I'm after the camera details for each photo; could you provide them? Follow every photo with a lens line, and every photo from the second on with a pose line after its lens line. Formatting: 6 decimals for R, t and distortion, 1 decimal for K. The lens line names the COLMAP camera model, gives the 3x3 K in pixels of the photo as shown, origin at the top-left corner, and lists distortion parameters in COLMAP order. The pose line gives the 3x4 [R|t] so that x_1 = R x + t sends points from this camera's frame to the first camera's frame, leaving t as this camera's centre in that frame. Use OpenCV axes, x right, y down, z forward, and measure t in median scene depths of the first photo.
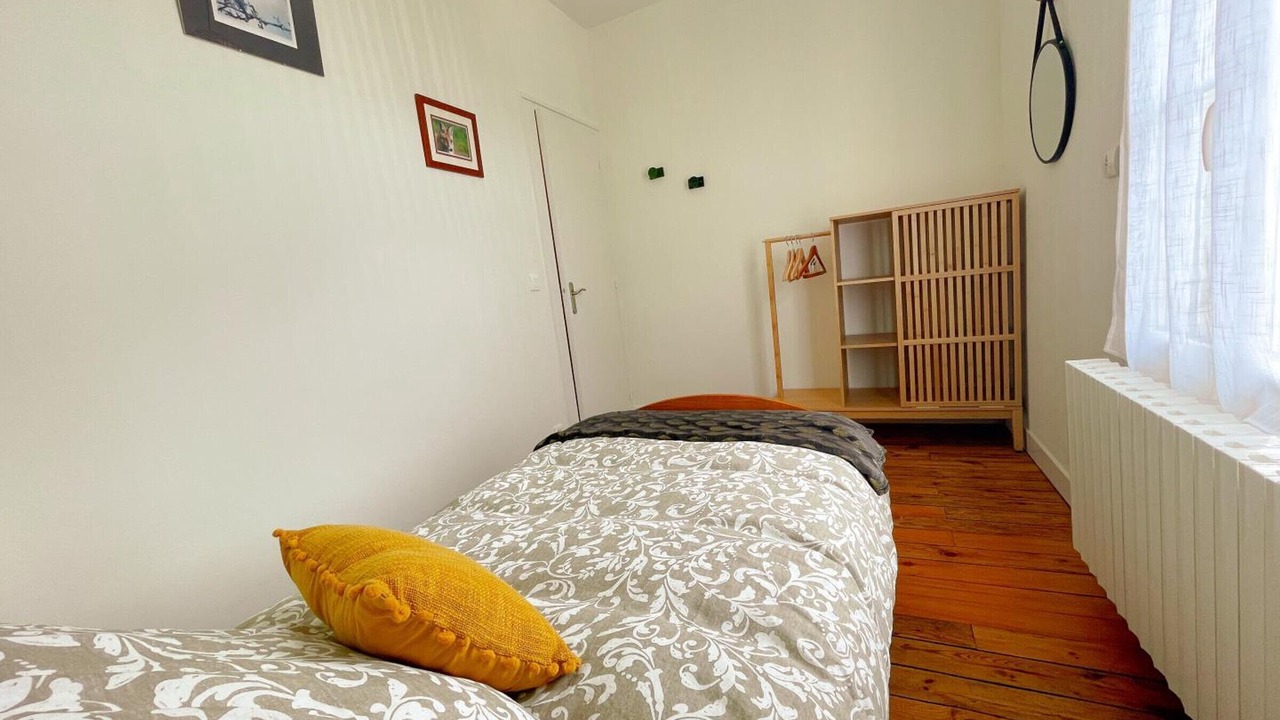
lens RADIAL K [[517.0, 0, 639.1], [0, 517.0, 362.0], [0, 0, 1]] dist [-0.002113, -0.001189]
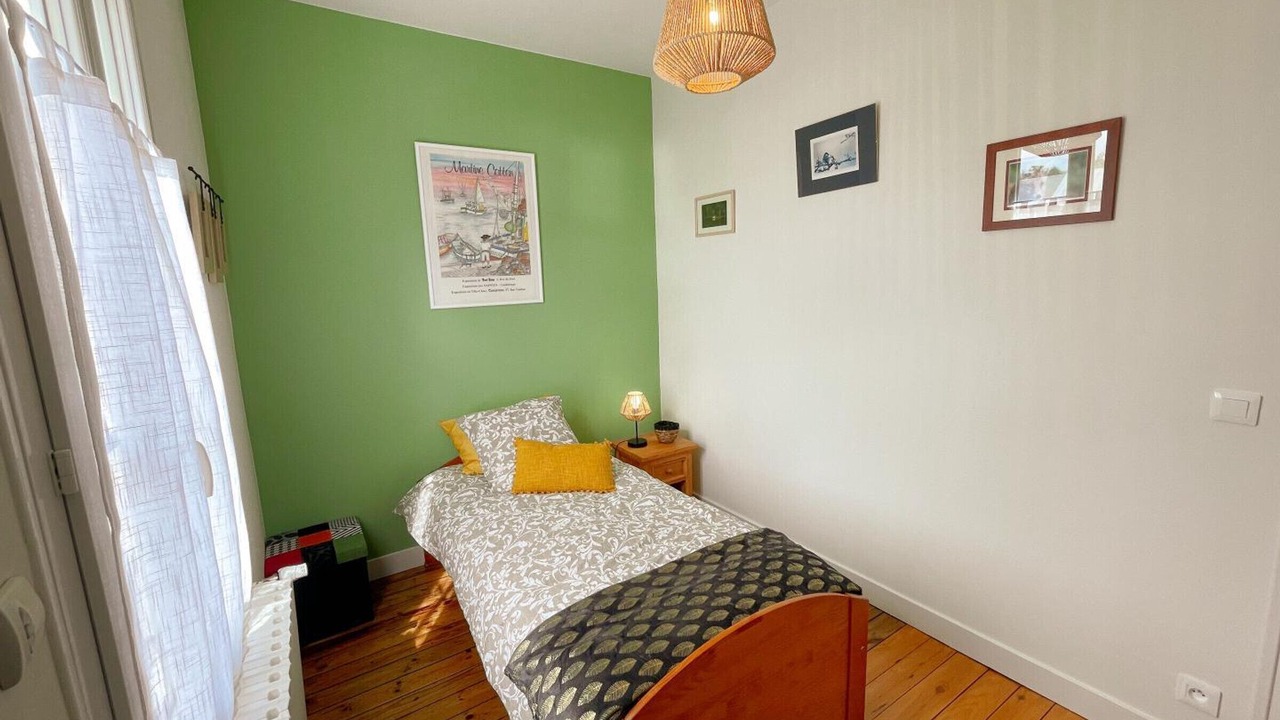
lens RADIAL K [[517.0, 0, 639.1], [0, 517.0, 362.0], [0, 0, 1]] dist [-0.002113, -0.001189]
pose [[-0.525976, 0.271633, -0.805956, 0.988587], [-0.023108, 0.942713, 0.332805, -0.716639], [0.850186, 0.193671, -0.489567, 1.574840]]
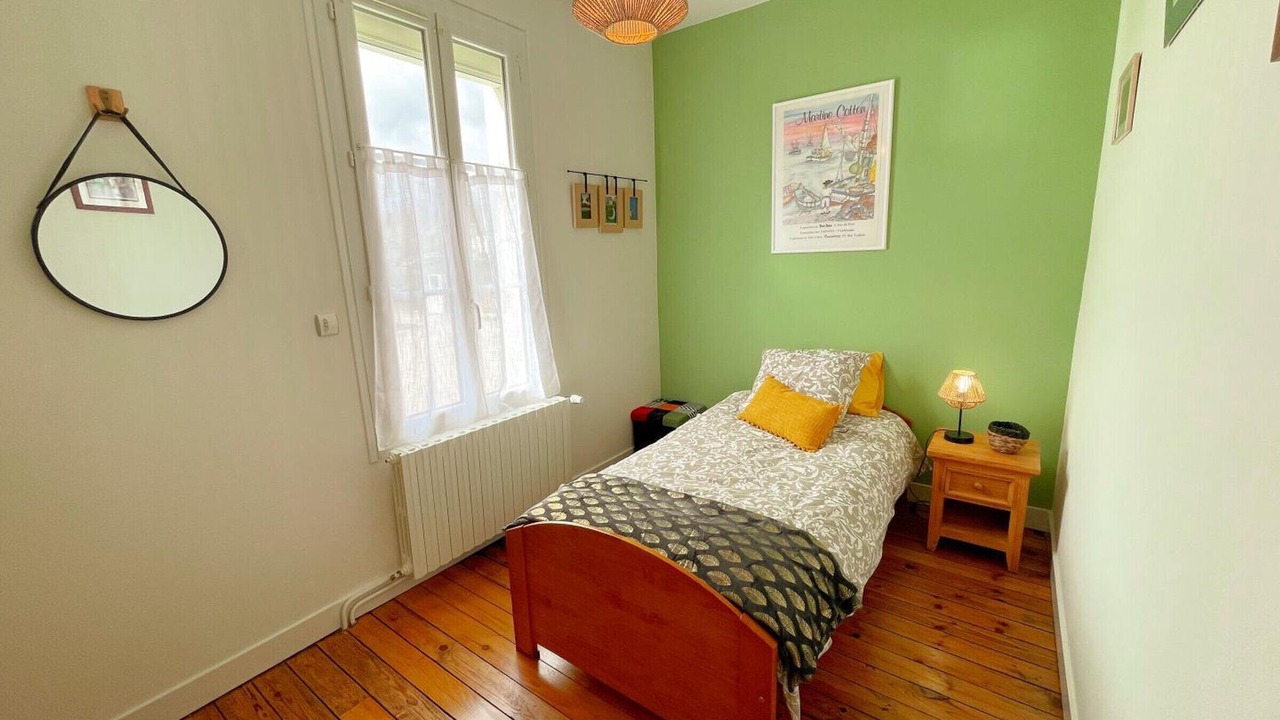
lens RADIAL K [[517.0, 0, 639.1], [0, 517.0, 362.0], [0, 0, 1]] dist [-0.002113, -0.001189]
pose [[-0.968000, 0.114609, 0.223251, -0.154408], [0.183528, 0.930052, 0.318309, -0.614638], [-0.171154, 0.349096, -0.921324, 2.263652]]
